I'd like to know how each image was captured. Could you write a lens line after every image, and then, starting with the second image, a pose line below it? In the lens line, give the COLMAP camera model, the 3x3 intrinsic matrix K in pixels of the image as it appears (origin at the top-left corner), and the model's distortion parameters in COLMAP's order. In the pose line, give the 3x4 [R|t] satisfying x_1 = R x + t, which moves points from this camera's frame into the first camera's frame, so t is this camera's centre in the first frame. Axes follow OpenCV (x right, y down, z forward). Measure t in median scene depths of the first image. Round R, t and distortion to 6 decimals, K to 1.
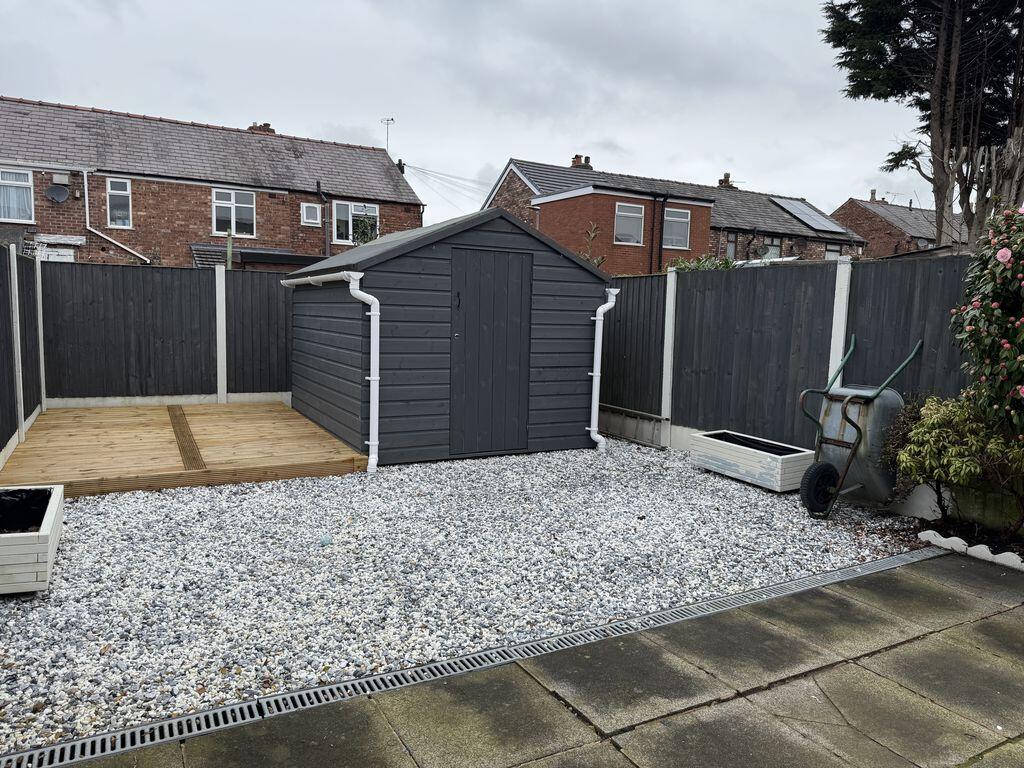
lens RADIAL K [[709.9, 0, 512.0], [0, 709.9, 384.0], [0, 0, 1]] dist [0.065100, -0.079630]
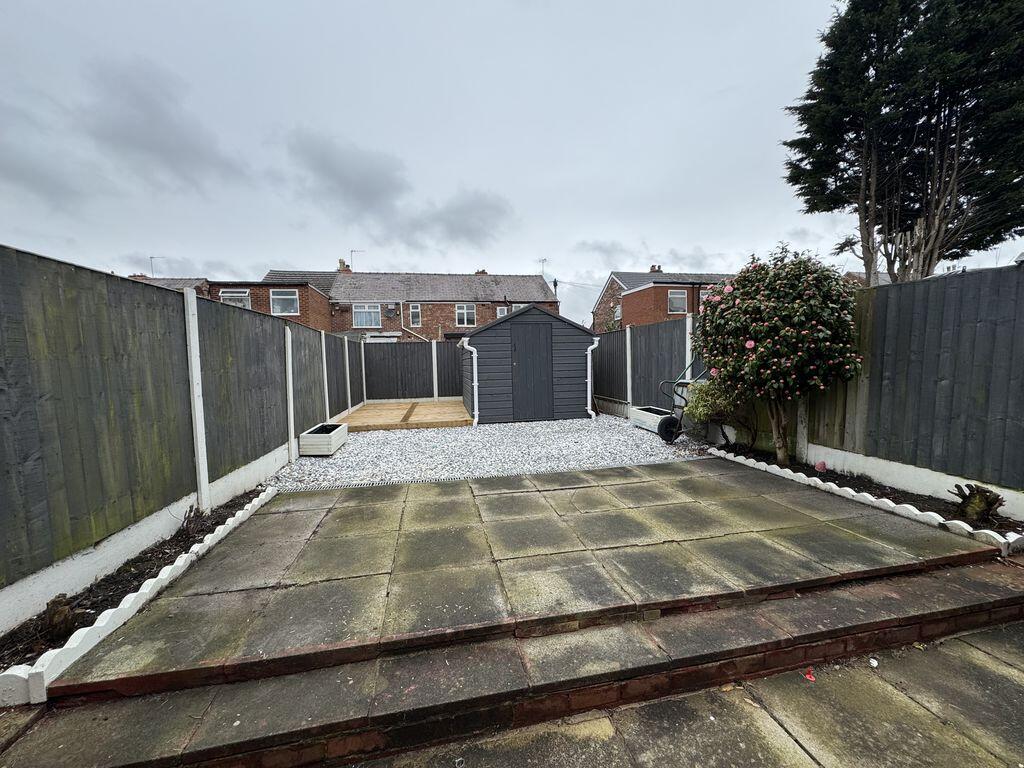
lens RADIAL K [[407.4, 0, 512.0], [0, 407.4, 384.0], [0, 0, 1]] dist [-0.001827, 0.000141]
pose [[0.950729, -0.031626, -0.308407, 0.122530], [0.017392, 0.998657, -0.048793, 0.022179], [0.309536, 0.041025, 0.950002, -0.073637]]
